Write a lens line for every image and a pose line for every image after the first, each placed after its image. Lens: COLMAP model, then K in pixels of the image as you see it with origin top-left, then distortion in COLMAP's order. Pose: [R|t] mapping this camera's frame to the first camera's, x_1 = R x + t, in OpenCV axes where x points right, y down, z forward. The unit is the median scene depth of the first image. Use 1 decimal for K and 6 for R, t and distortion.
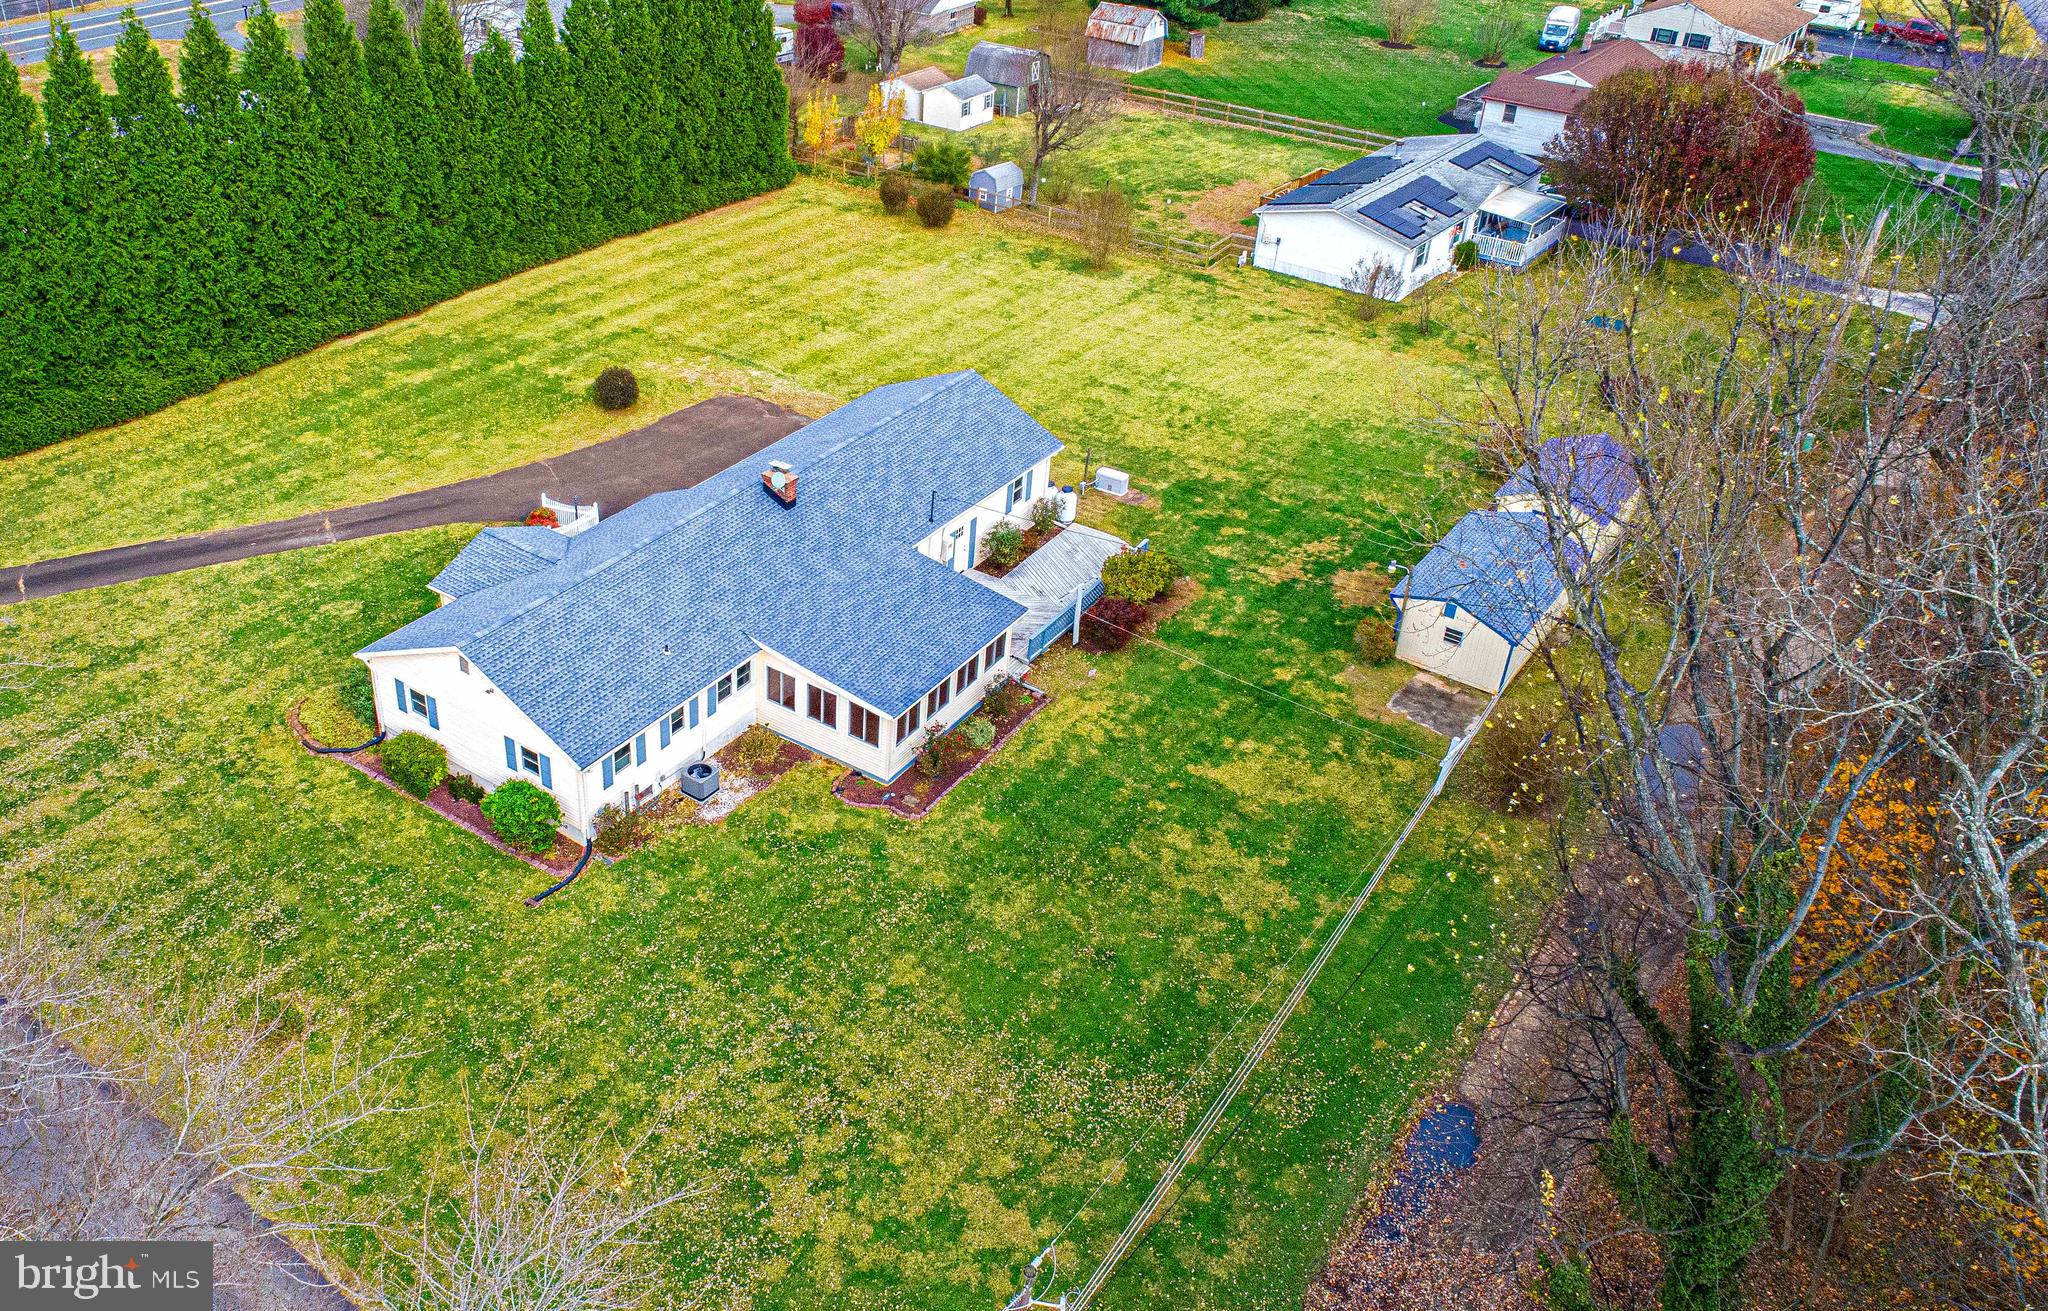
lens RADIAL K [[1672.9, 0, 840.4], [0, 1672.9, 625.2], [0, 0, 1]] dist [-0.018707, 0.004334]
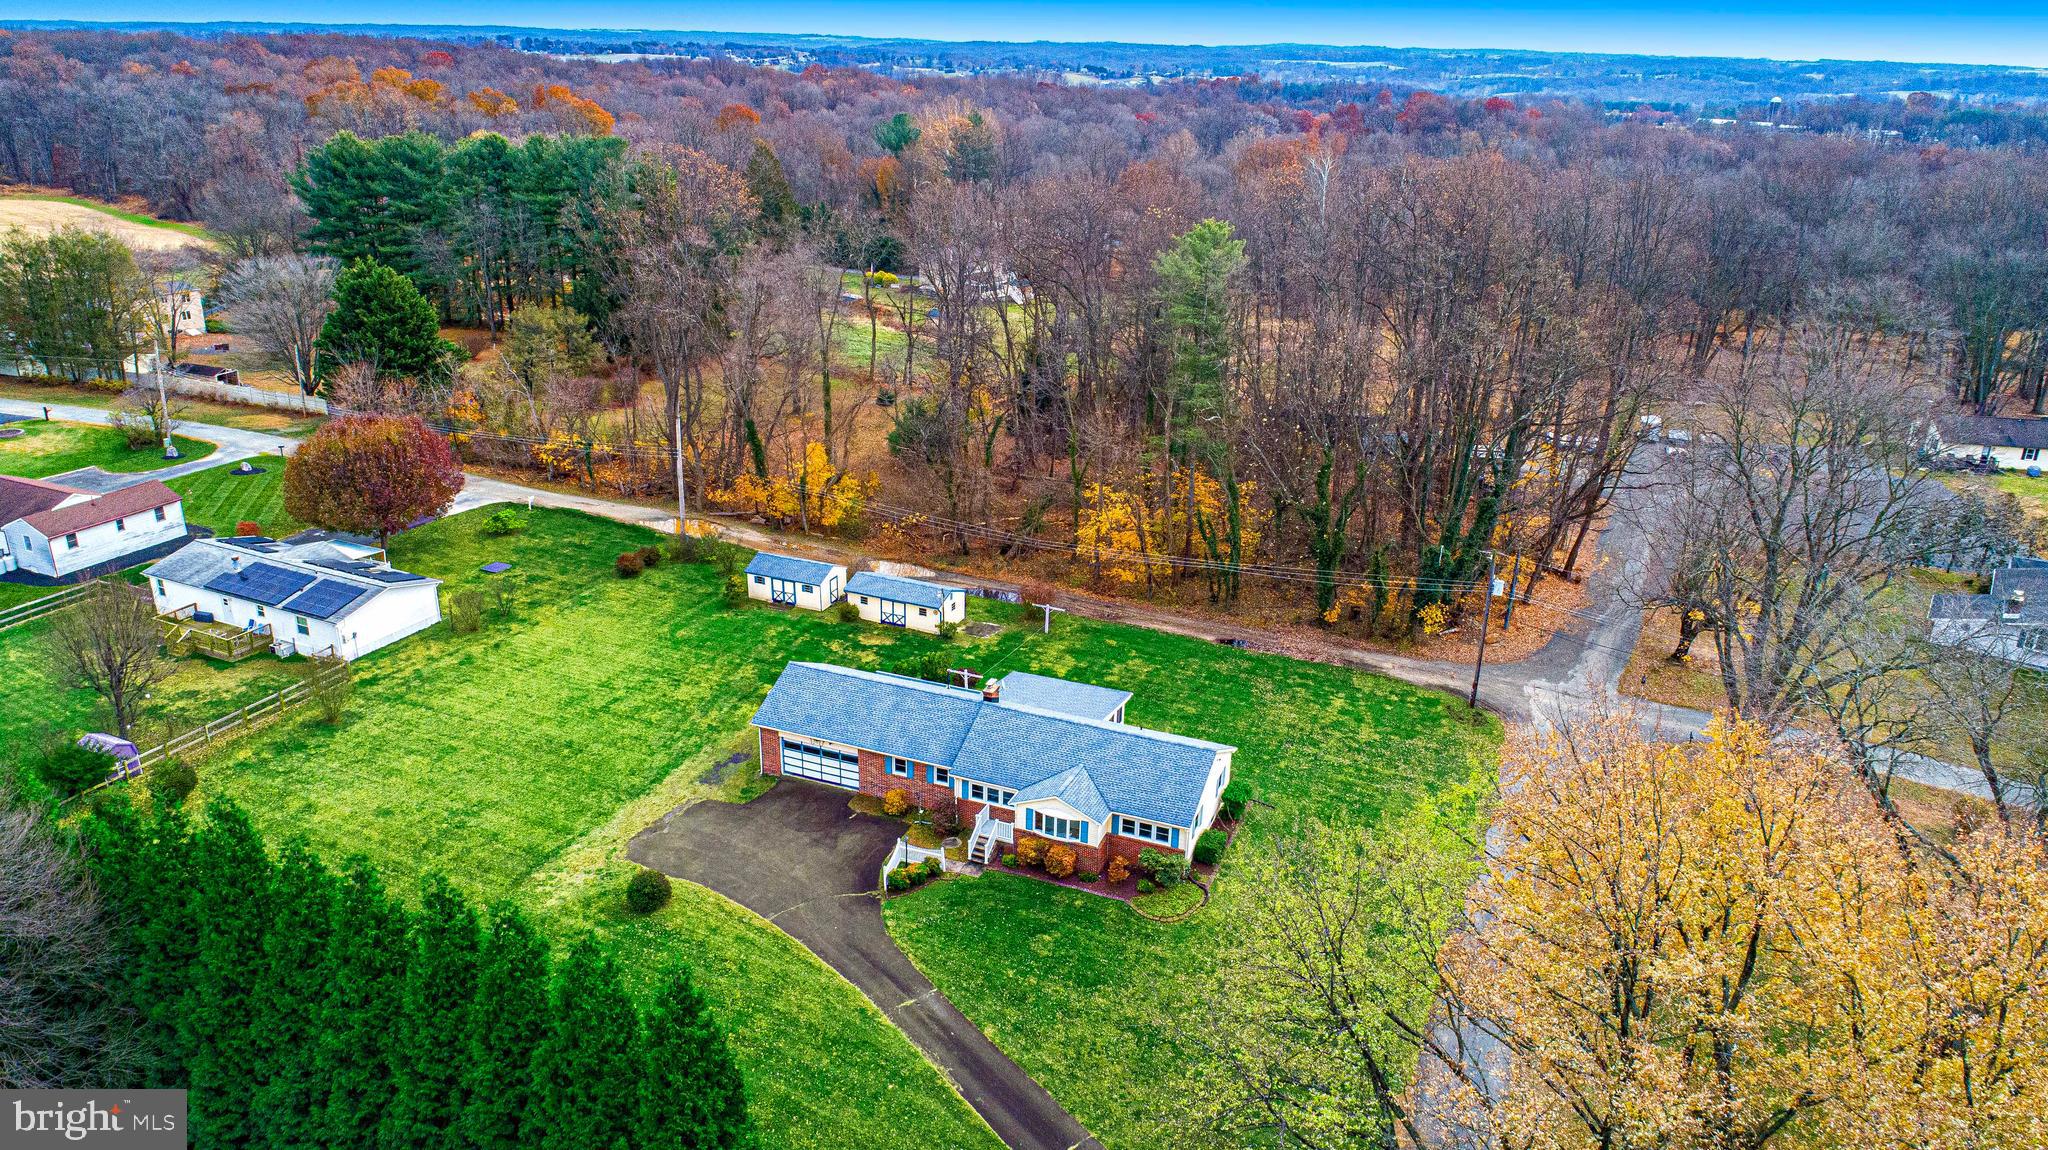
lens RADIAL K [[1407.3, 0, 1032.7], [0, 1407.3, 575.0], [0, 0, 1]] dist [-0.018008, 0.004696]
pose [[-0.247436, -0.371696, 0.894772, -0.906148], [0.487117, 0.750571, 0.446499, -0.560752], [-0.837552, 0.546338, -0.004659, 0.644154]]
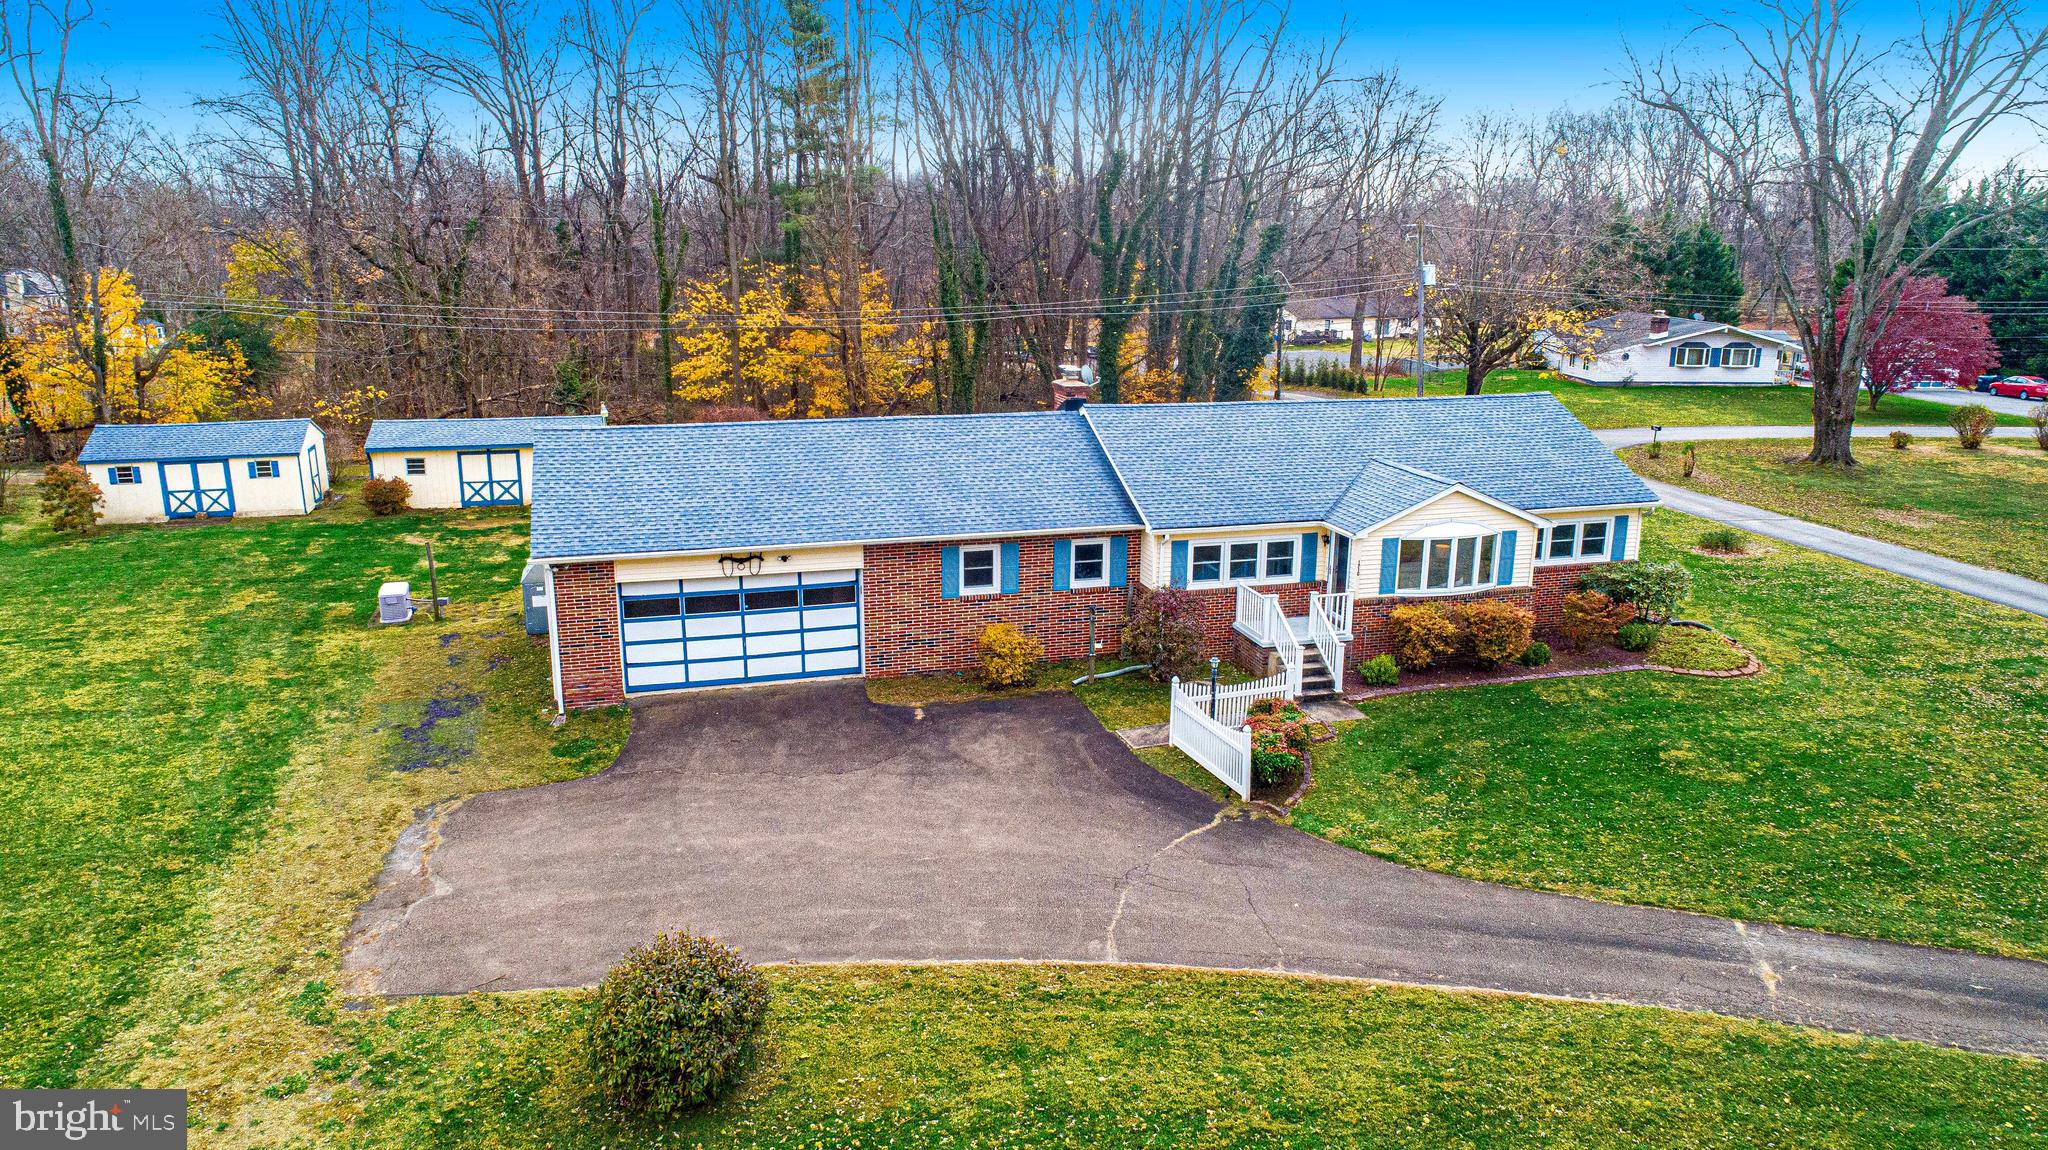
lens RADIAL K [[1366.8, 0, 1032.0], [0, 1366.8, 582.5], [0, 0, 1]] dist [-0.015241, 0.003594]
pose [[-0.798220, -0.177133, 0.575734, -0.279770], [0.296692, 0.716197, 0.631693, -0.298604], [-0.524232, 0.675045, -0.519129, 0.986121]]
